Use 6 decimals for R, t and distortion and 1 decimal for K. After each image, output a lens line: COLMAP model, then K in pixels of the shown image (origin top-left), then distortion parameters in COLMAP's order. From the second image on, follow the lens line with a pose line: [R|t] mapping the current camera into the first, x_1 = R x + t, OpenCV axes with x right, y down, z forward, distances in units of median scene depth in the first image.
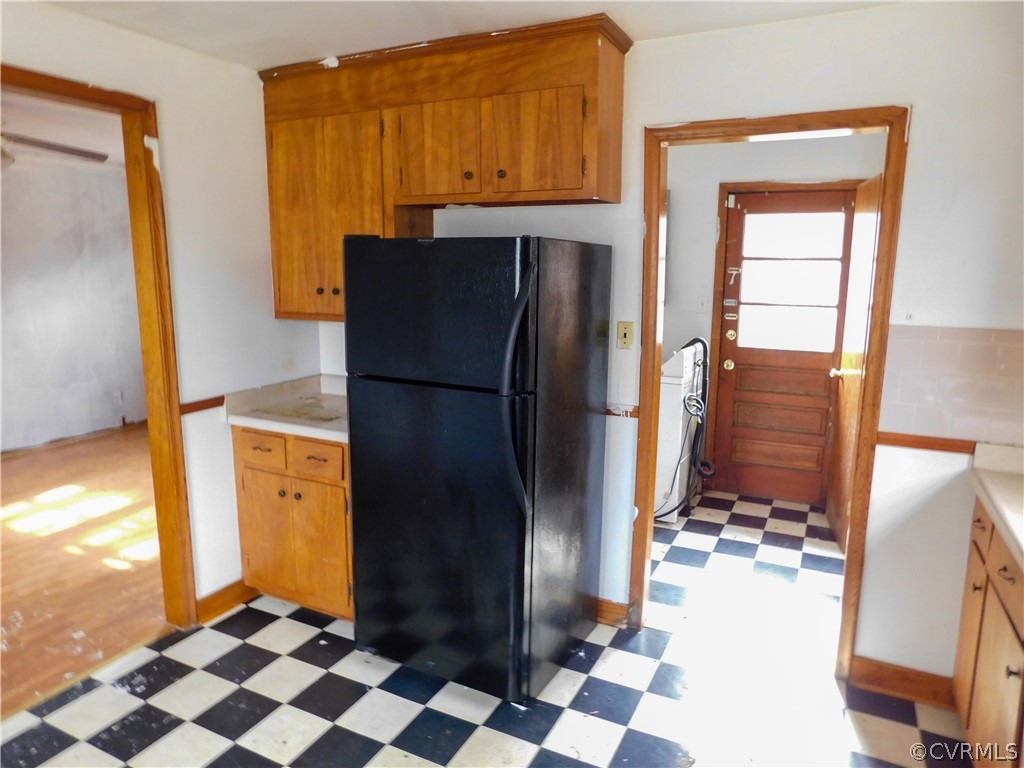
lens RADIAL K [[669.2, 0, 506.5], [0, 669.2, 384.4], [0, 0, 1]] dist [-0.081803, 0.059055]
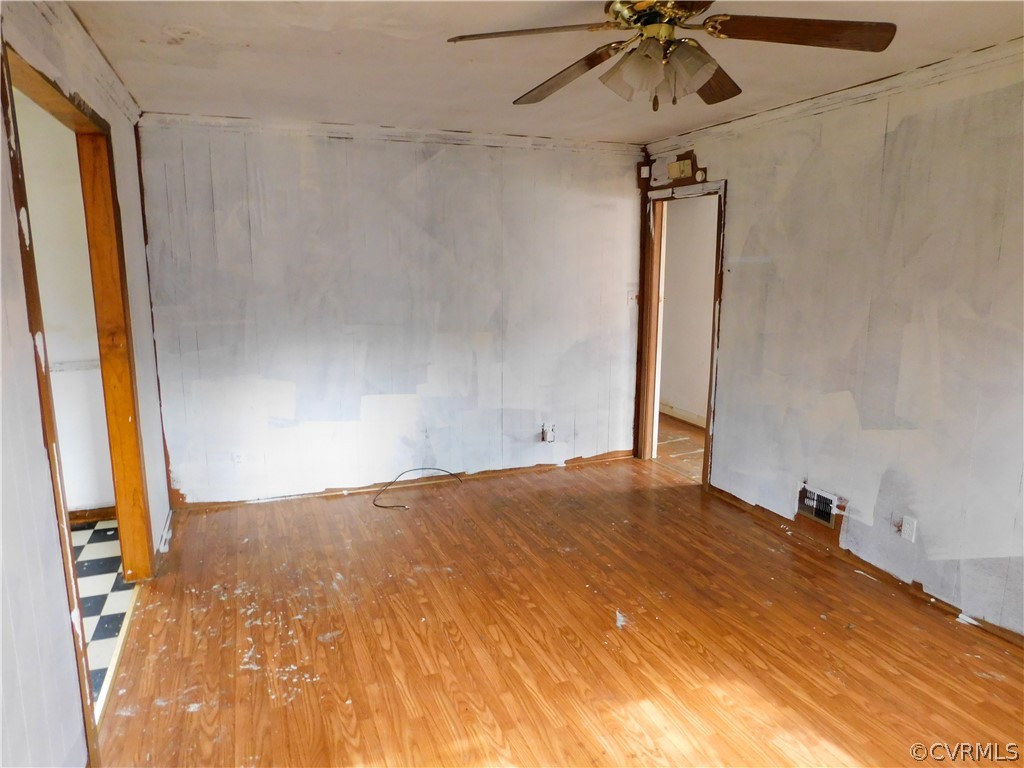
lens RADIAL K [[669.2, 0, 506.5], [0, 669.2, 384.4], [0, 0, 1]] dist [-0.081803, 0.059055]
pose [[-0.671735, 0.133535, -0.728656, -0.394795], [-0.125081, 0.949051, 0.289235, -0.337730], [0.730155, 0.285430, -0.620809, 1.833937]]
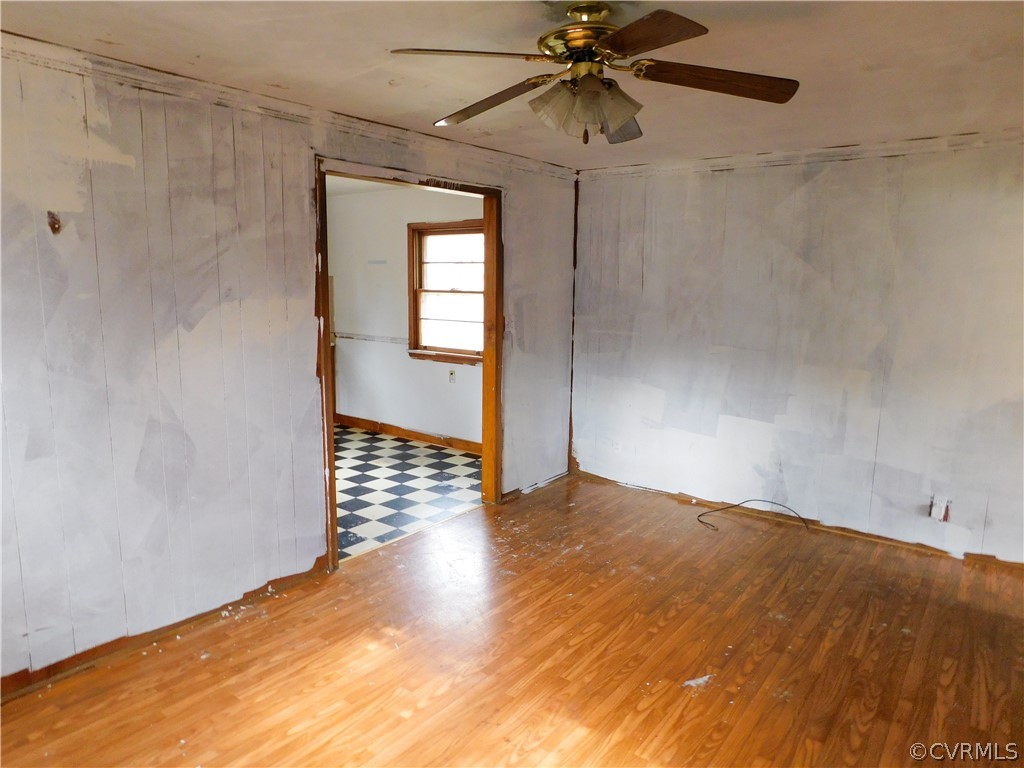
lens RADIAL K [[669.2, 0, 506.5], [0, 669.2, 384.4], [0, 0, 1]] dist [-0.081803, 0.059055]
pose [[-0.980464, -0.042871, 0.191969, -1.193444], [0.020633, 0.948159, 0.317127, -0.421010], [-0.195613, 0.314893, -0.928751, 2.254571]]
